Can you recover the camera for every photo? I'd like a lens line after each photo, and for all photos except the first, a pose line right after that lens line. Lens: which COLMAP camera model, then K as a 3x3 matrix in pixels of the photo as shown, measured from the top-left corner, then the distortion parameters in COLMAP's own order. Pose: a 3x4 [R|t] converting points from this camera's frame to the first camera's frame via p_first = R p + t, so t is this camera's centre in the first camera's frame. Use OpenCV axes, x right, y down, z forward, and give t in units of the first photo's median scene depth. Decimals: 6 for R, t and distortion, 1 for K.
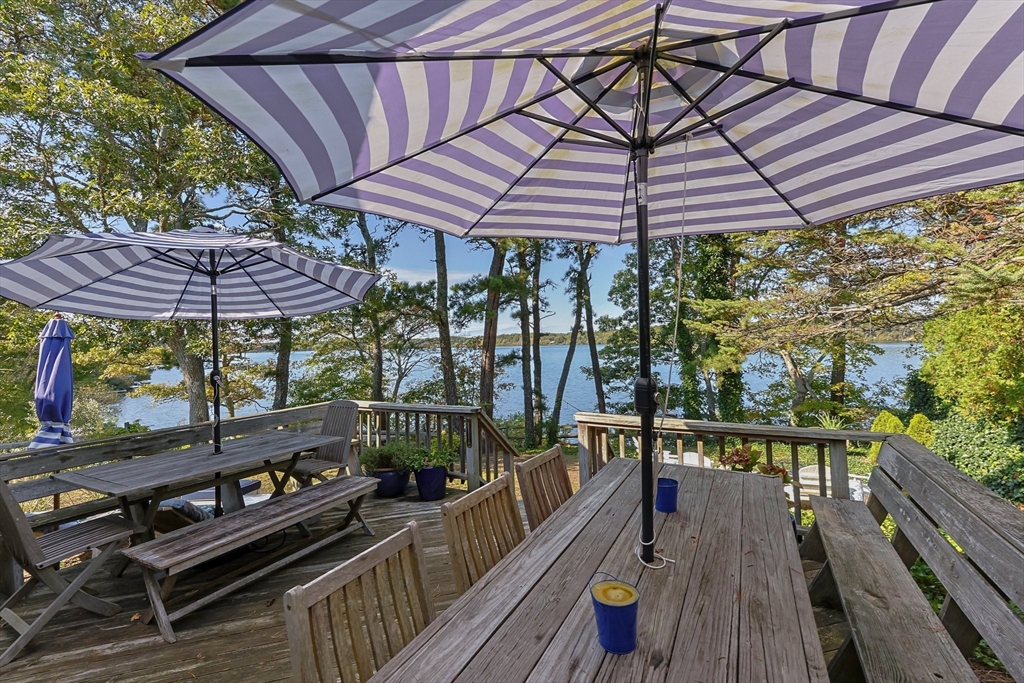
lens RADIAL K [[421.9, 0, 496.6], [0, 421.9, 328.6], [0, 0, 1]] dist [0.001651, 0.000421]
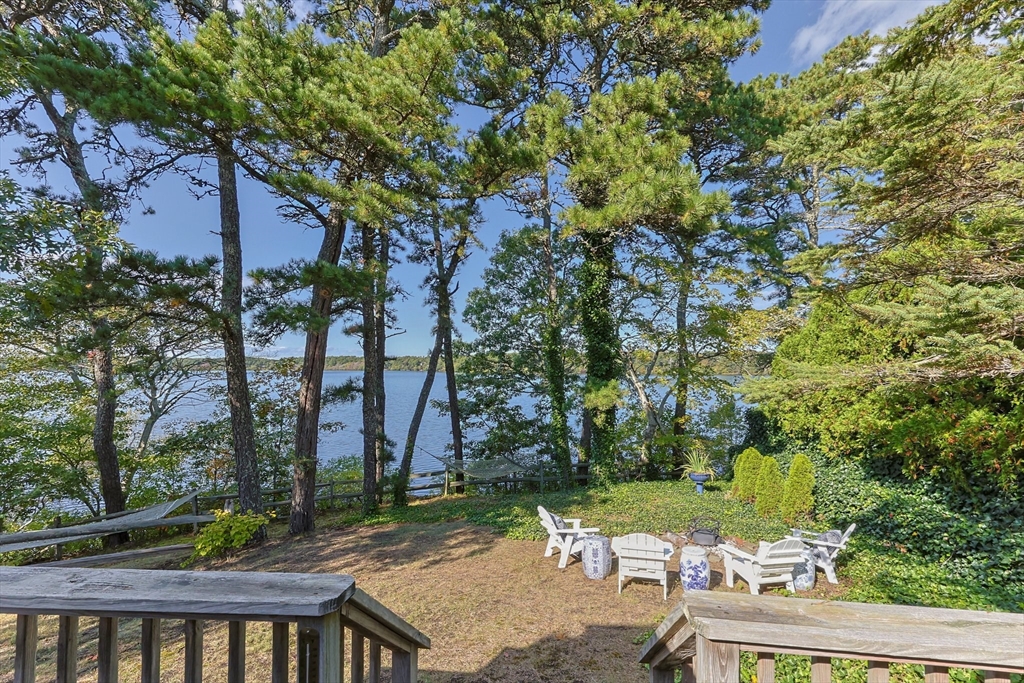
lens RADIAL K [[429.0, 0, 505.7], [0, 429.0, 365.7], [0, 0, 1]] dist [0.010619, 0.000131]
pose [[0.906559, 0.028418, 0.421122, -0.024681], [-0.039692, 0.999049, 0.018027, 0.005166], [-0.420209, -0.033058, 0.906825, 0.225540]]
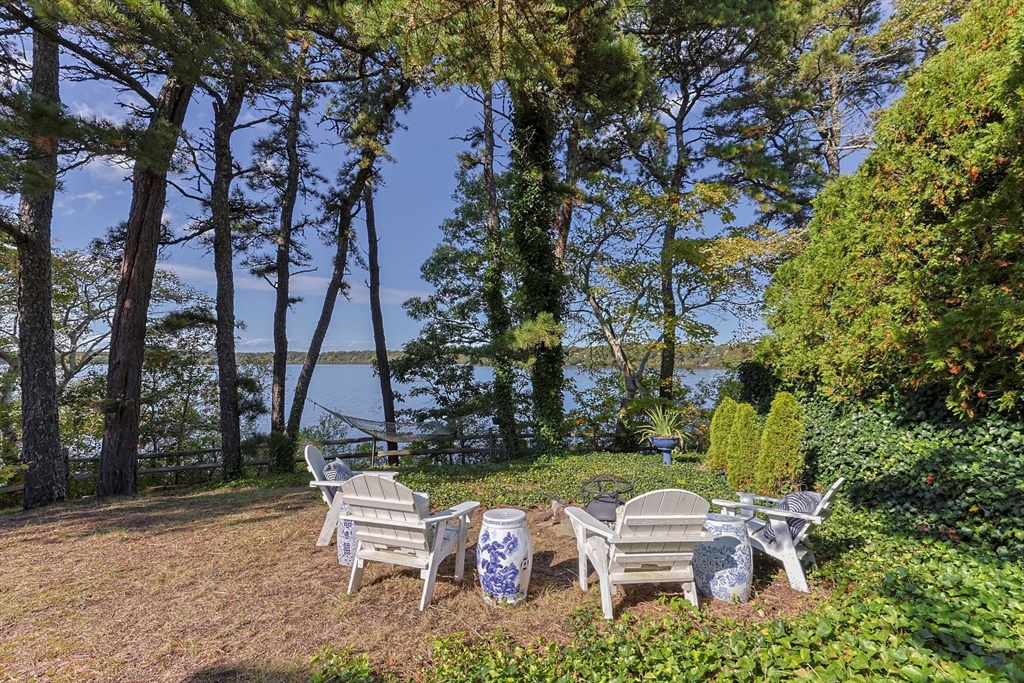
lens RADIAL K [[408.9, 0, 512.1], [0, 408.9, 349.2], [0, 0, 1]] dist [0.010281, 0.000179]
pose [[0.940765, 0.039005, 0.336810, 0.225101], [-0.033698, 0.999199, -0.021591, 0.095355], [-0.337382, 0.008962, 0.941325, 0.315161]]
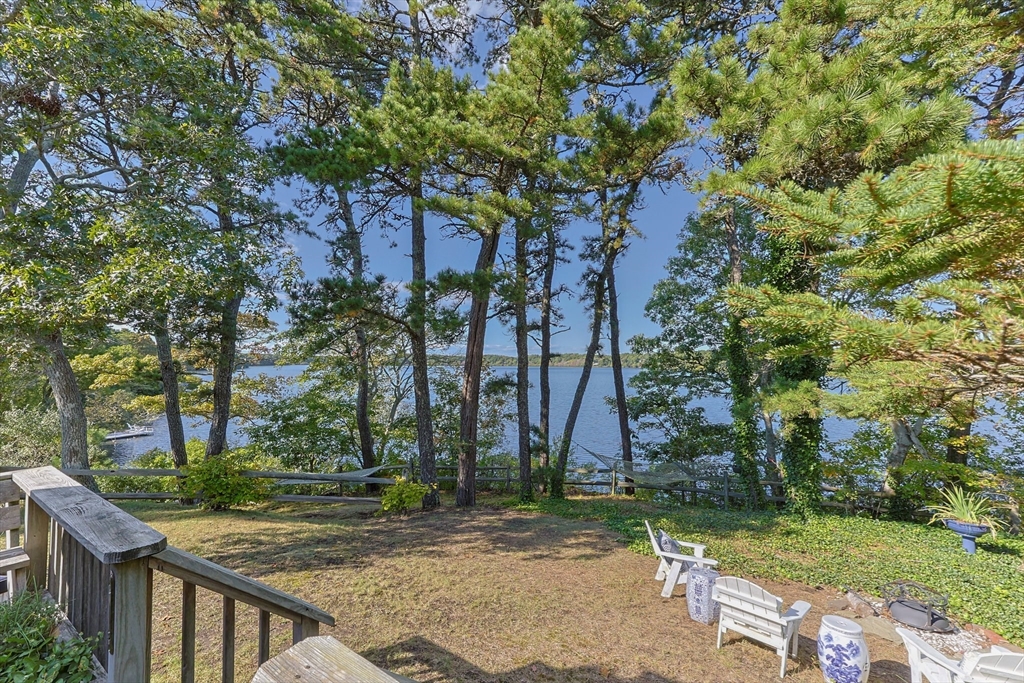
lens RADIAL K [[418.9, 0, 515.3], [0, 418.9, 364.8], [0, 0, 1]] dist [0.014385, 0.000333]
pose [[0.996851, 0.032266, -0.072443, 0.100409], [-0.029353, 0.998731, 0.040930, 0.002215], [0.073671, -0.038674, 0.996532, 0.222514]]
